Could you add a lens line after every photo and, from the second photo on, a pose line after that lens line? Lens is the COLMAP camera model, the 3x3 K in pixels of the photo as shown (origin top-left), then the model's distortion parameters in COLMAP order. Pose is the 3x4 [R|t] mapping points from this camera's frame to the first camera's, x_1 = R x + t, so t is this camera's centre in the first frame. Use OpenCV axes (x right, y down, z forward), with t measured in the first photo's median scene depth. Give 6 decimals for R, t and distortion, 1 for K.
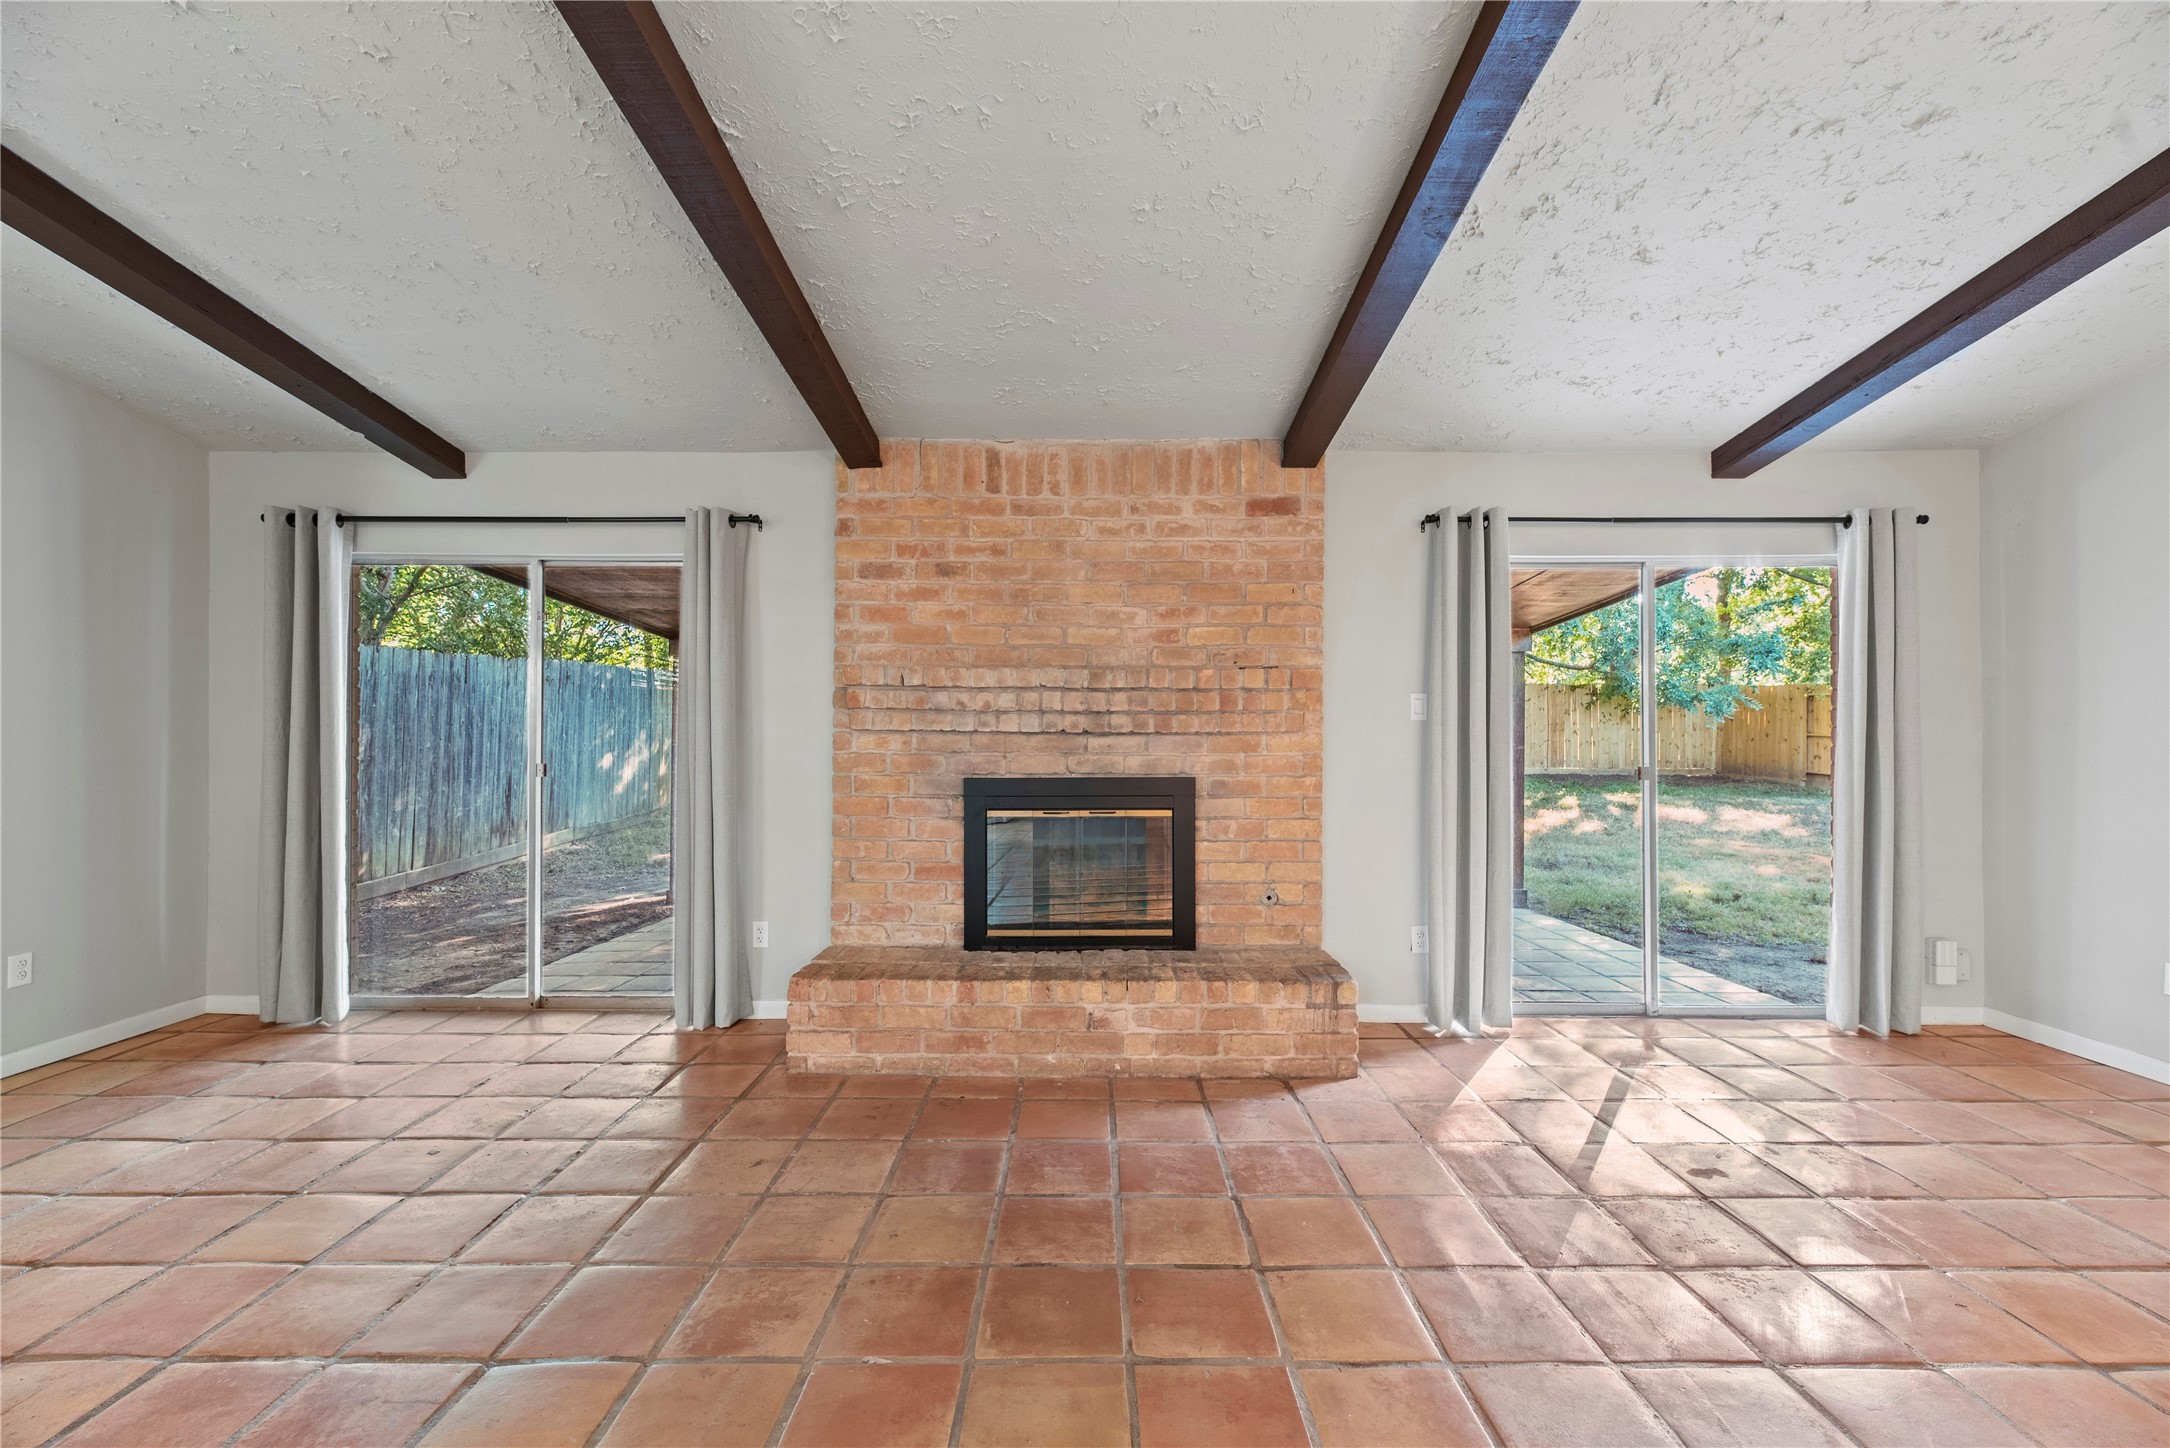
lens RADIAL K [[880.1, 0, 1089.1], [0, 880.1, 722.1], [0, 0, 1]] dist [0.000648, 0.000049]
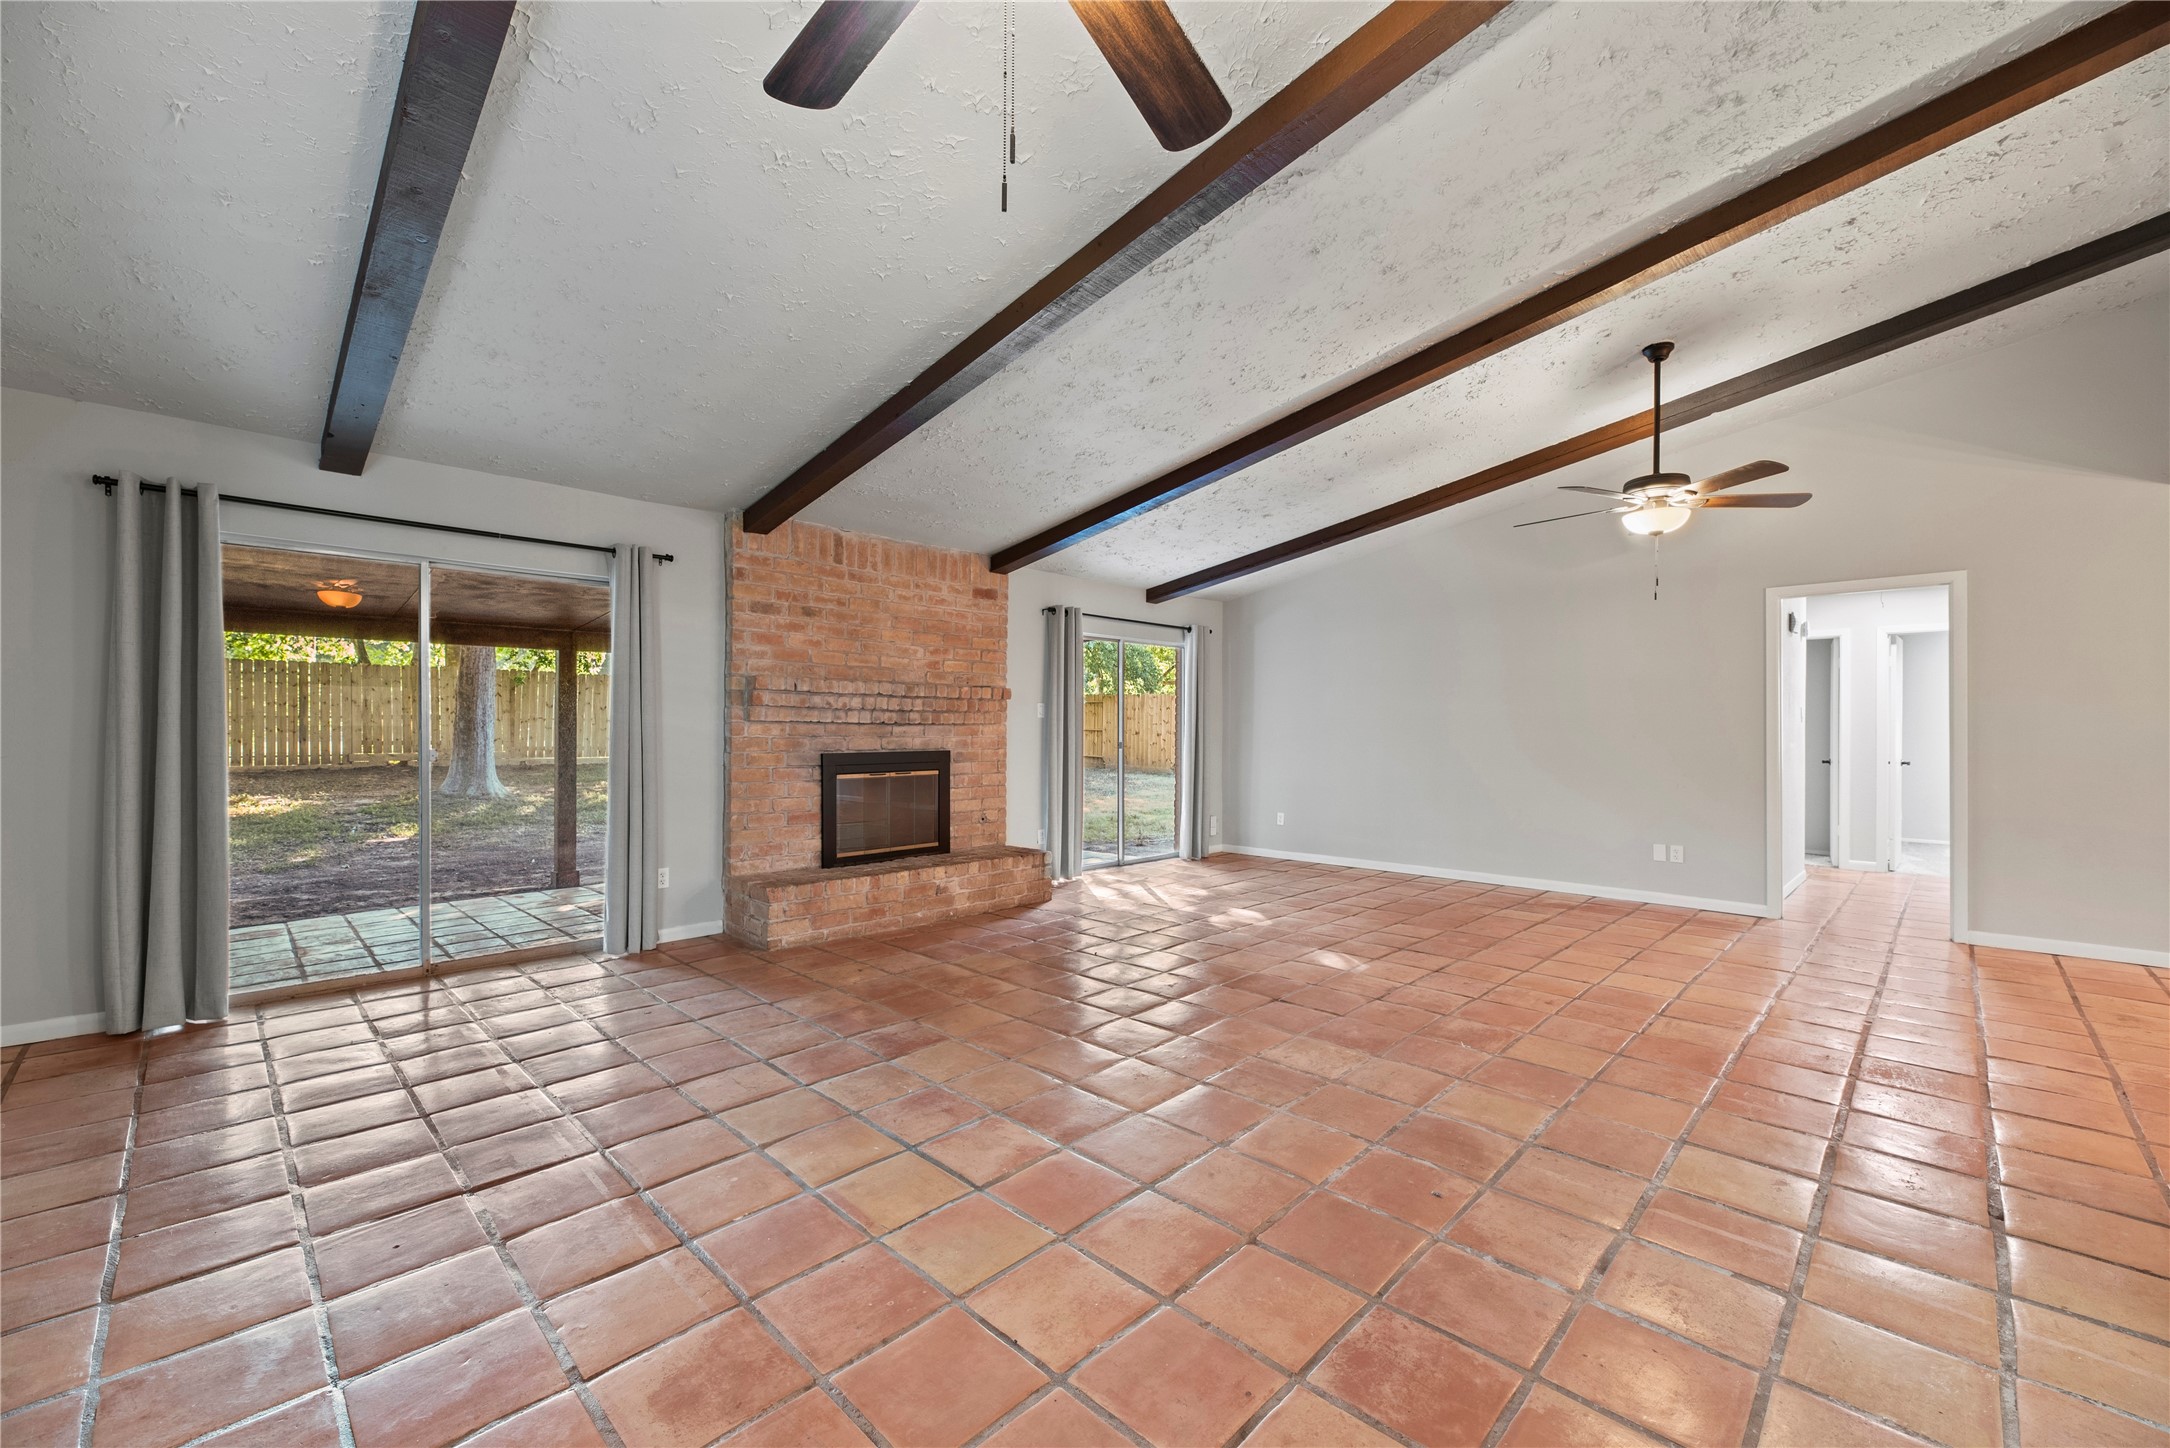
lens RADIAL K [[880.1, 0, 1089.1], [0, 880.1, 722.1], [0, 0, 1]] dist [0.000648, 0.000049]
pose [[0.697404, 0.006352, 0.716650, -0.889910], [-0.012271, 0.999920, 0.003079, 0.000195], [-0.716573, -0.010941, 0.697426, -0.359742]]
